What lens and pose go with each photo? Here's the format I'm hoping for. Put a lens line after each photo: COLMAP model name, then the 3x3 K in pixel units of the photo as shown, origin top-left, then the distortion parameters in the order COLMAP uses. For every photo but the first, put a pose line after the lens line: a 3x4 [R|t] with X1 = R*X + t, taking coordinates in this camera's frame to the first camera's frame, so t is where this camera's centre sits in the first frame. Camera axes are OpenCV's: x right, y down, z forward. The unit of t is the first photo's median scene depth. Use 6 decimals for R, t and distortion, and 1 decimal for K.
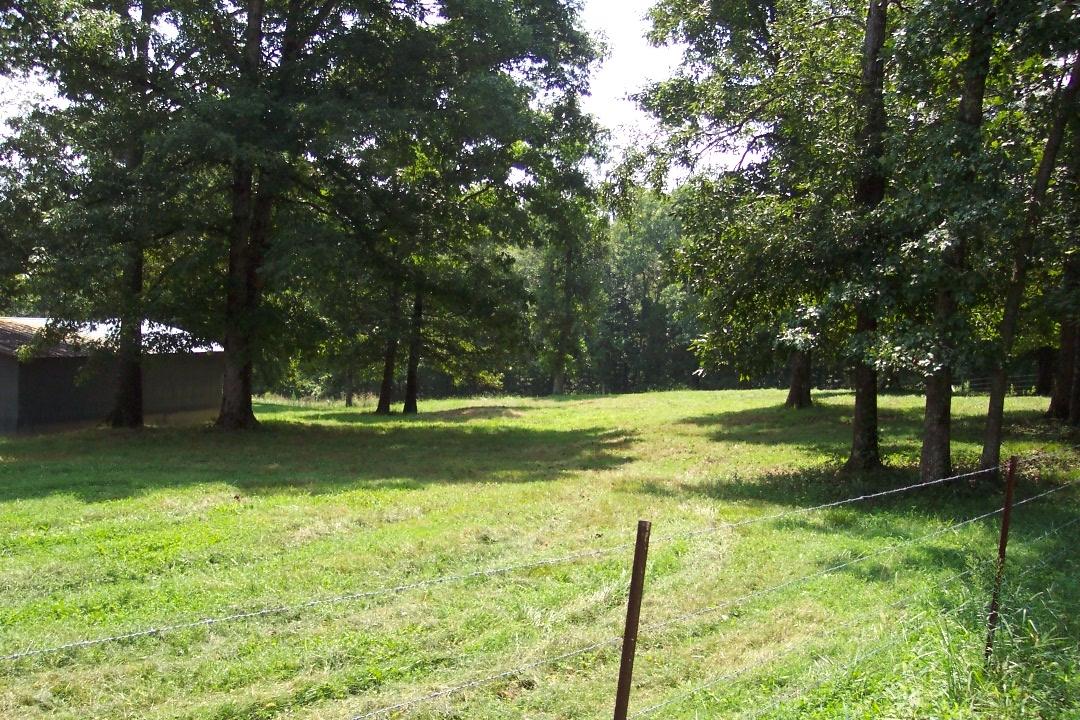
lens RADIAL K [[1240.6, 0, 539.9], [0, 1240.6, 356.1], [0, 0, 1]] dist [-0.012786, 0.000000]
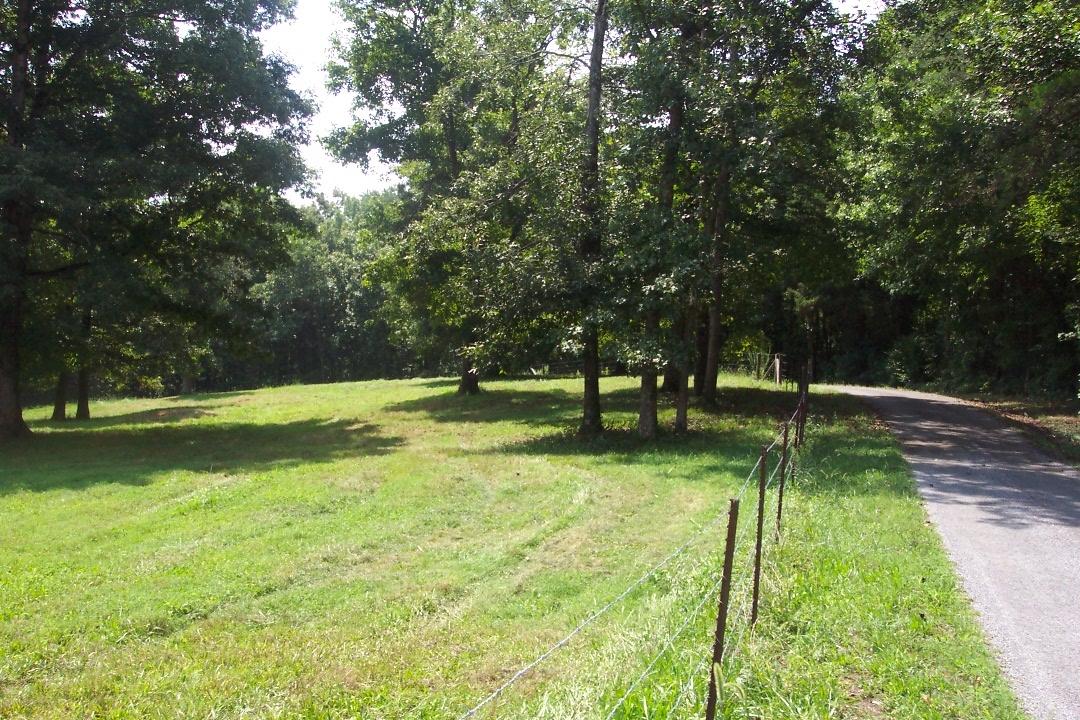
lens RADIAL K [[1240.6, 0, 546.0], [0, 1240.6, 348.1], [0, 0, 1]] dist [-0.012786, 0.000000]
pose [[0.930099, -0.037144, 0.365426, -0.164299], [0.036507, 0.999296, 0.008655, -0.011827], [-0.365490, 0.005291, 0.930800, -0.177993]]
